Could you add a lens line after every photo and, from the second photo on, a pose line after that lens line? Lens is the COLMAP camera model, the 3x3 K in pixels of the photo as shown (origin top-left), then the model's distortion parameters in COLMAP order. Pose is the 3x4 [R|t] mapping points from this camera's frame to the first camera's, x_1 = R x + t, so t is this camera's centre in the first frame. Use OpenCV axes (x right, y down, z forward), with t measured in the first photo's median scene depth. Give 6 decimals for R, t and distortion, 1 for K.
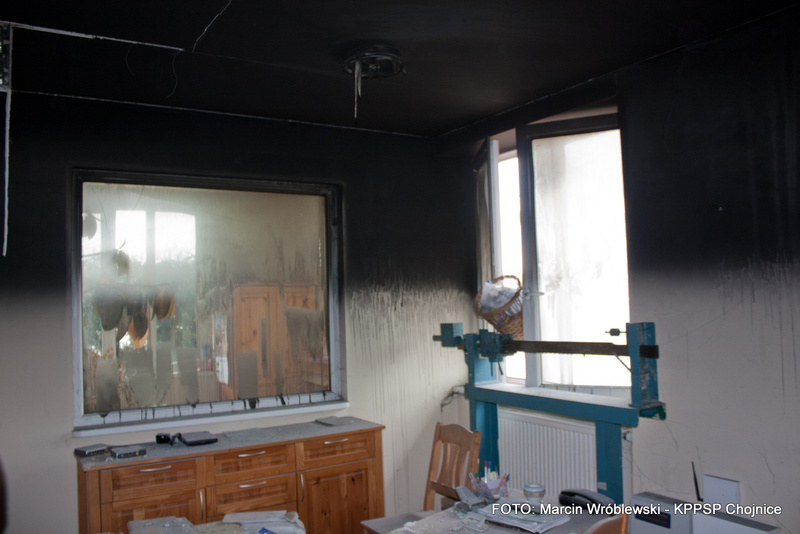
lens RADIAL K [[675.5, 0, 396.3], [0, 675.5, 261.0], [0, 0, 1]] dist [-0.162852, 0.151515]
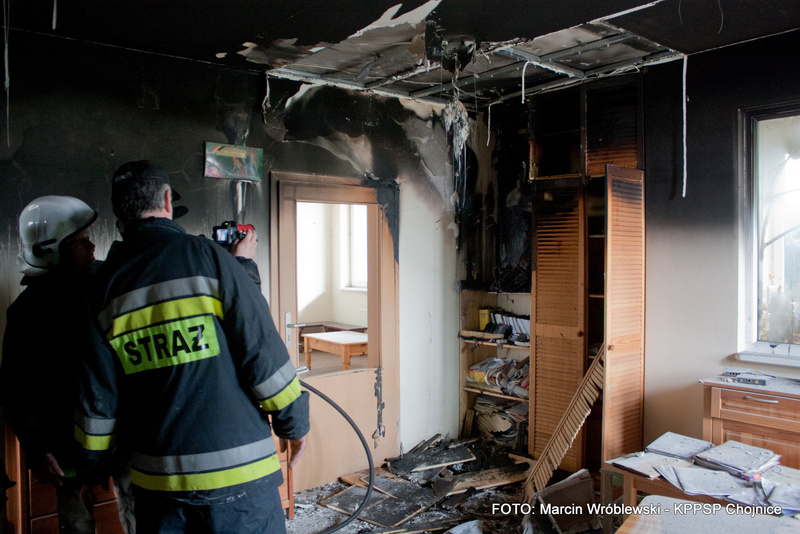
lens RADIAL K [[657.2, 0, 399.1], [0, 657.2, 263.4], [0, 0, 1]] dist [-0.164481, 0.129406]
pose [[0.134863, 0.039447, -0.990079, 0.478617], [0.049987, 0.997664, 0.046558, 0.032332], [0.989603, -0.055771, 0.132576, 0.310792]]
